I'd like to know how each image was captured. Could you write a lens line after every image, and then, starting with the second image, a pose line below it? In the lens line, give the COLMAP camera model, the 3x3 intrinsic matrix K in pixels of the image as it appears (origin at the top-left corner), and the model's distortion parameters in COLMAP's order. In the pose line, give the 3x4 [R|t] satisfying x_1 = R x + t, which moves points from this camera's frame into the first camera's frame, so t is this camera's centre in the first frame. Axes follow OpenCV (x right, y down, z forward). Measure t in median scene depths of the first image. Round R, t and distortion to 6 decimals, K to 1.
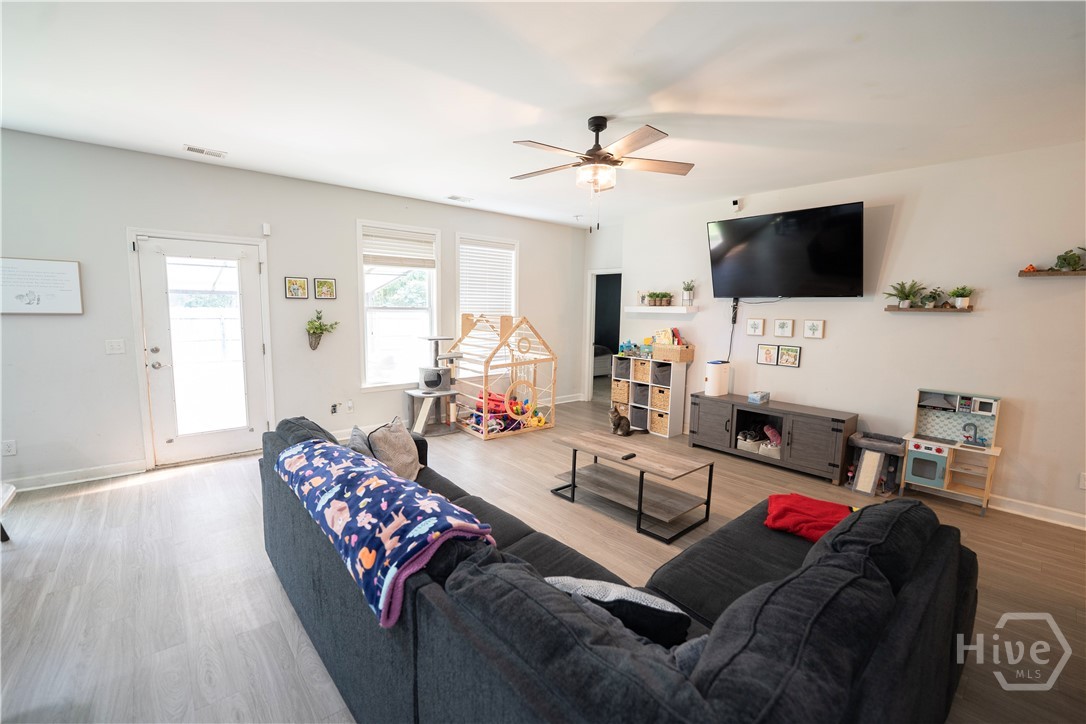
lens RADIAL K [[451.2, 0, 537.4], [0, 451.2, 358.9], [0, 0, 1]] dist [-0.023946, 0.001141]
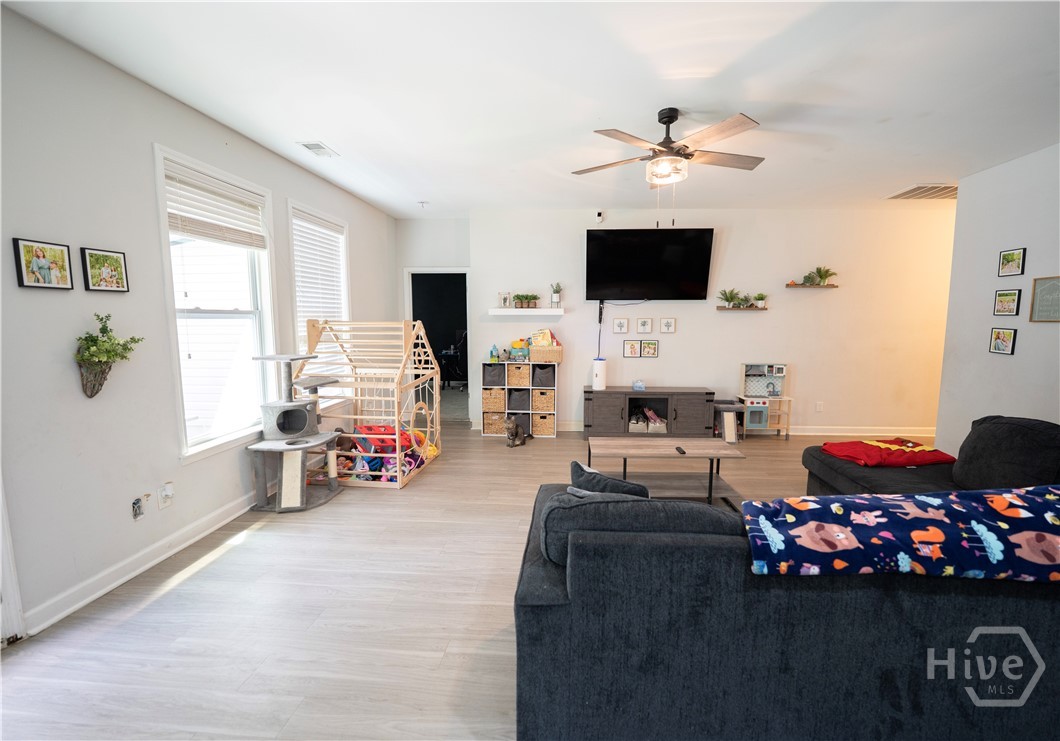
lens RADIAL K [[454.7, 0, 534.4], [0, 454.7, 370.0], [0, 0, 1]] dist [-0.031330, -0.000483]
pose [[0.702455, -0.093599, 0.705547, -0.479556], [0.089197, 0.995077, 0.043203, -0.026445], [-0.706117, 0.032584, 0.707345, 0.319357]]
